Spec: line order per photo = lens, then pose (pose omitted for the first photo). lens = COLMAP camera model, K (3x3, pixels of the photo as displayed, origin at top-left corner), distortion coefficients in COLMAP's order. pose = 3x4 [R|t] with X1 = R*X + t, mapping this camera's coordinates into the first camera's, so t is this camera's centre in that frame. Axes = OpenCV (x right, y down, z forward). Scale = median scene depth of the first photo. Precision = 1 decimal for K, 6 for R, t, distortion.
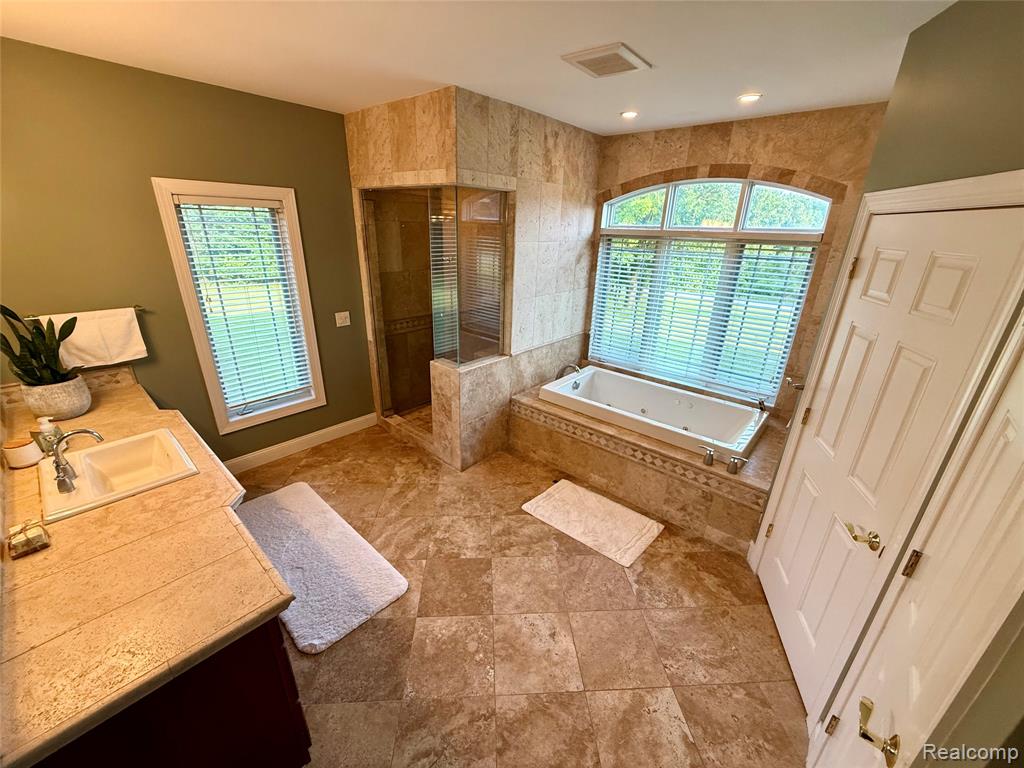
lens RADIAL K [[407.4, 0, 510.2], [0, 407.4, 384.0], [0, 0, 1]] dist [0.000322, 0.000019]
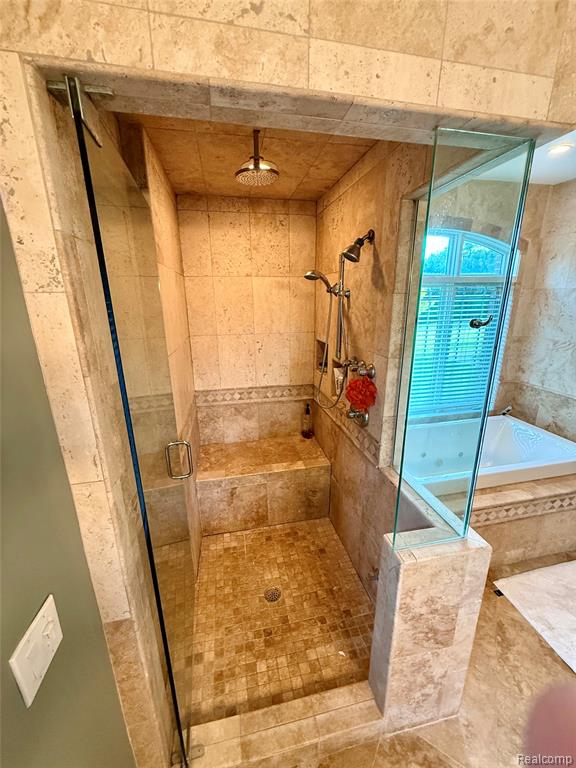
lens RADIAL K [[305.6, 0, 288.0], [0, 305.6, 384.0], [0, 0, 1]] dist [0.000322, 0.000019]
pose [[0.600385, -0.250465, 0.759477, -0.517502], [0.316938, 0.946445, 0.061578, -0.324377], [-0.734226, 0.203736, 0.647613, 0.942712]]
